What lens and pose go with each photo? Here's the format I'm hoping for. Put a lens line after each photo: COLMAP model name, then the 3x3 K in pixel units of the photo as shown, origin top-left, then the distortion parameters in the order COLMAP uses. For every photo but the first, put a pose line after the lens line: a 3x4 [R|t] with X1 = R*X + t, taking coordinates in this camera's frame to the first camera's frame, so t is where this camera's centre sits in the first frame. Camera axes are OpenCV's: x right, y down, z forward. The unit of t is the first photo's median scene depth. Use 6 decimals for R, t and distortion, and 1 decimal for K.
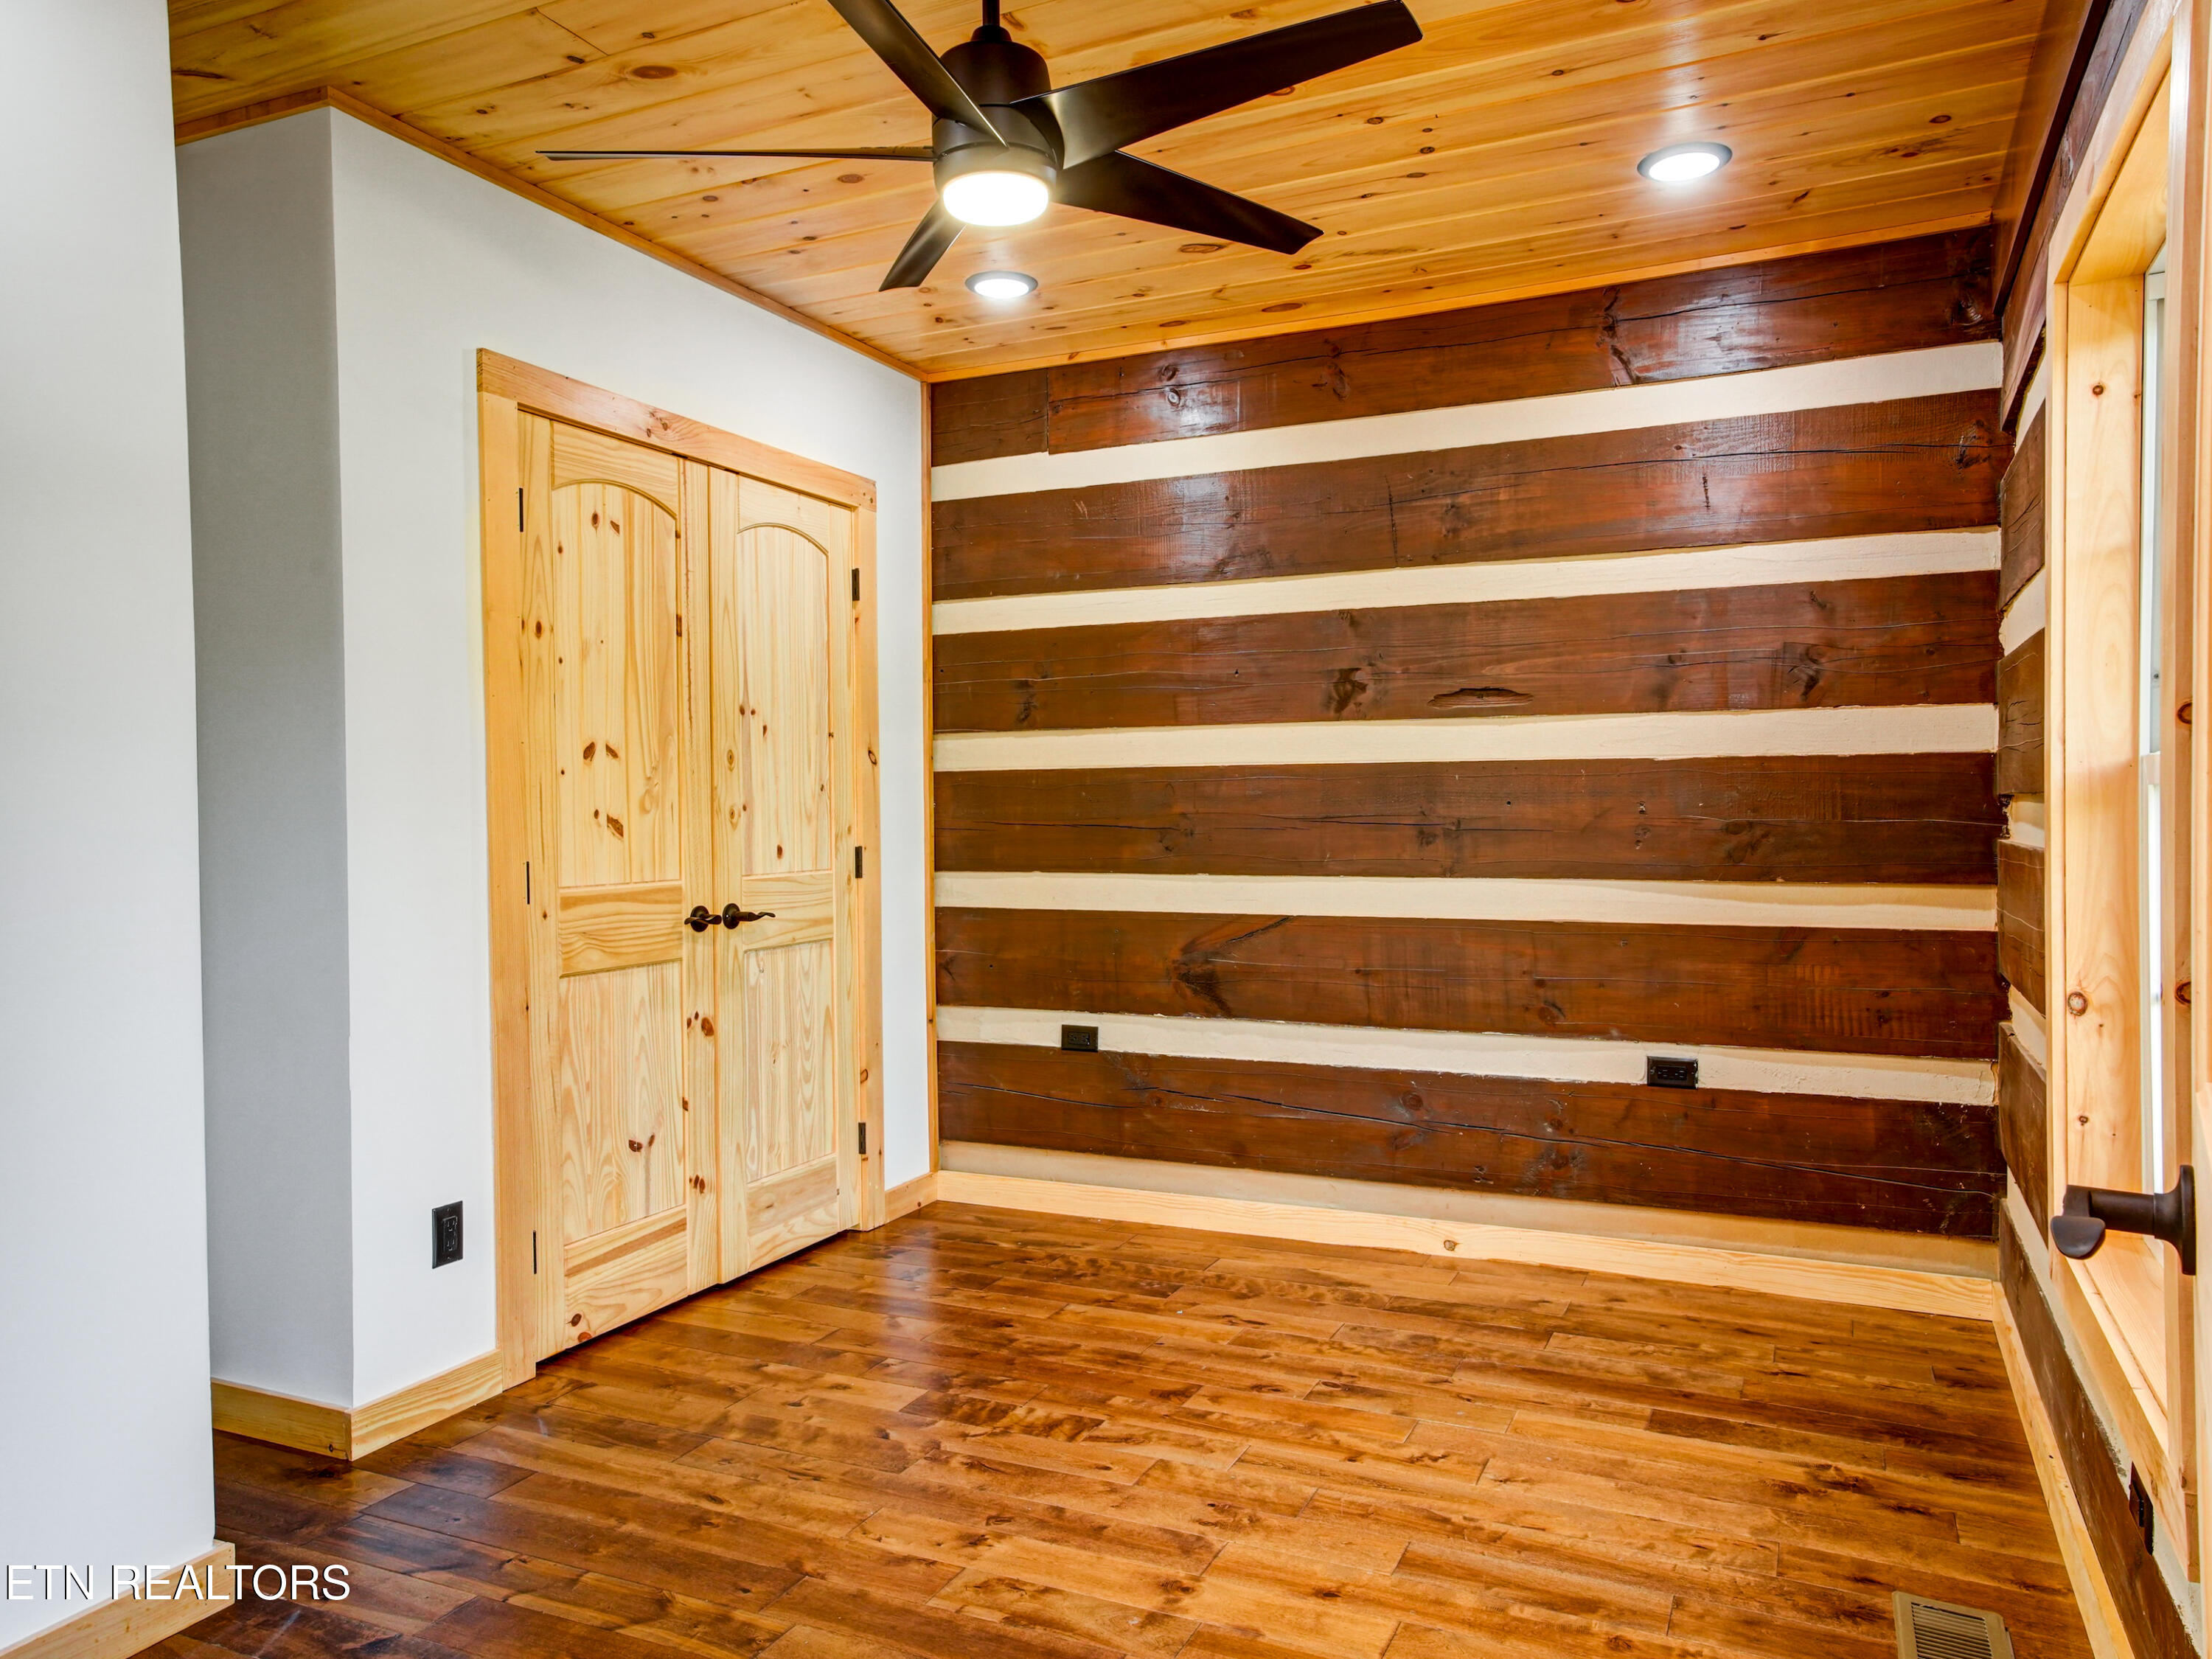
lens RADIAL K [[1537.7, 0, 1112.5], [0, 1537.7, 835.1], [0, 0, 1]] dist [-0.002847, 0.027182]
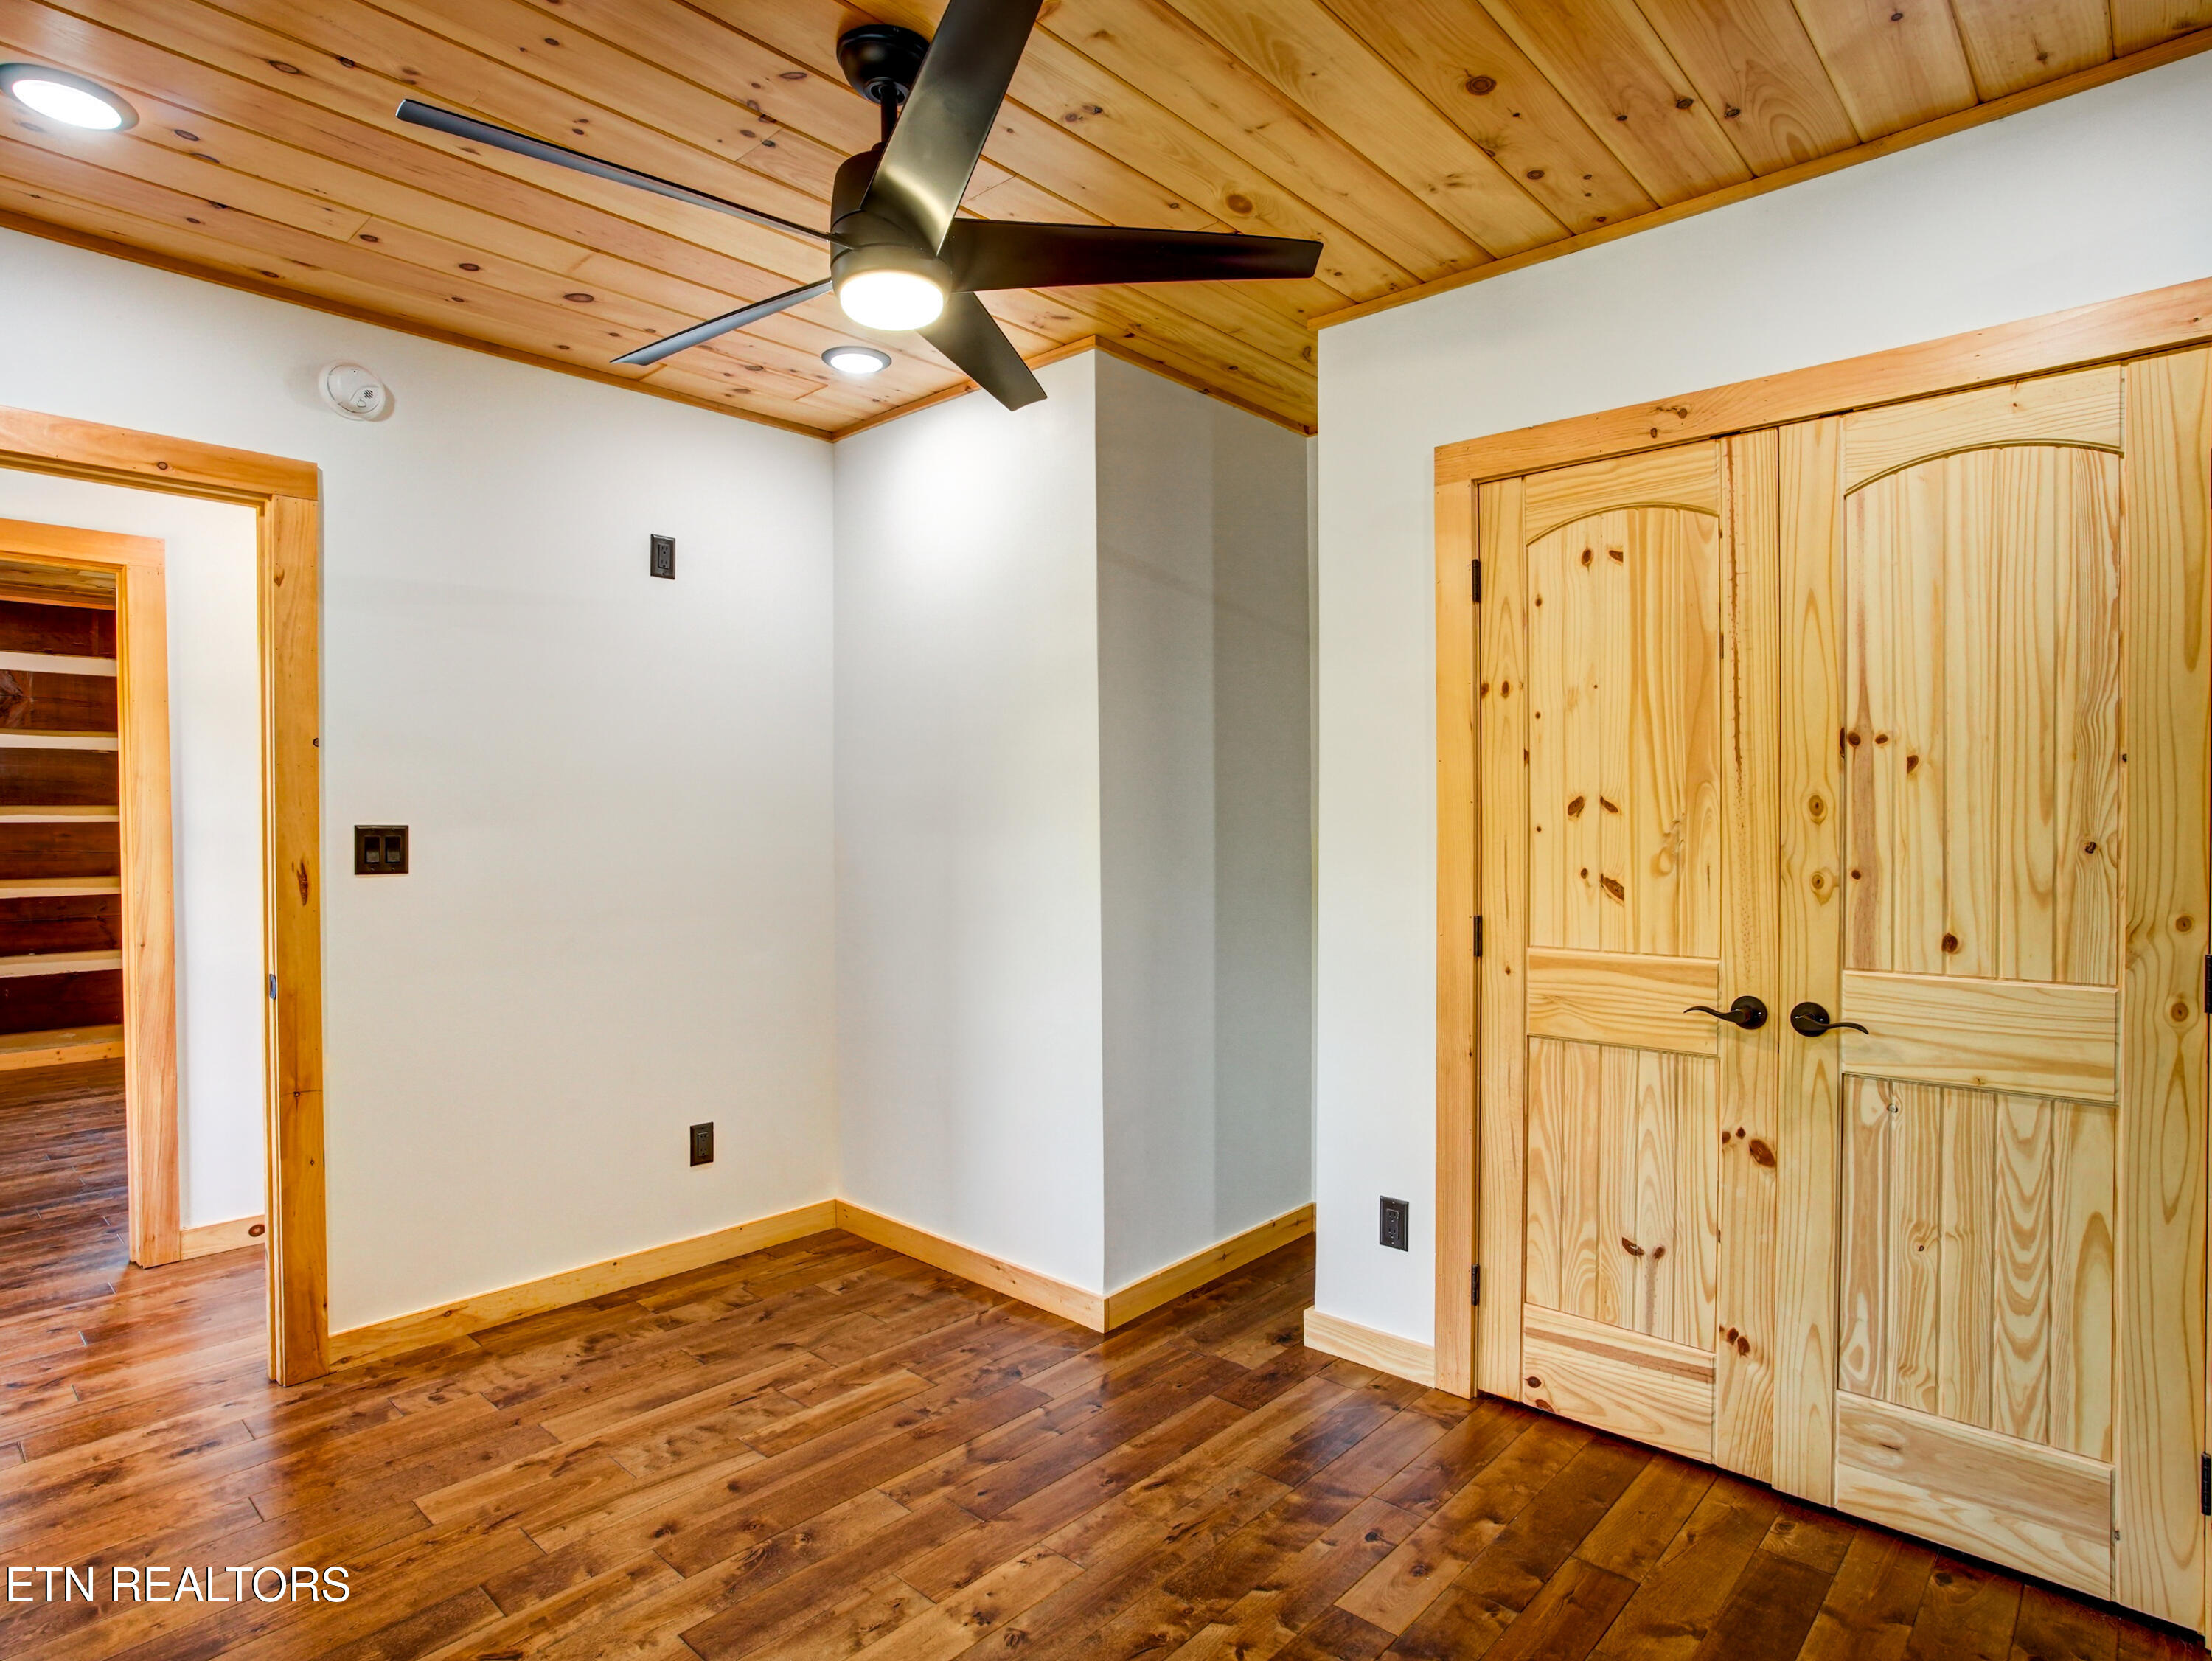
lens RADIAL K [[1204.8, 0, 1103.4], [0, 1204.8, 832.8], [0, 0, 1]] dist [-0.069029, 0.037899]
pose [[-0.303327, 0.028413, -0.952463, 0.434903], [-0.006639, 0.999468, 0.031929, -0.058724], [0.952863, 0.016008, -0.302977, 0.929017]]
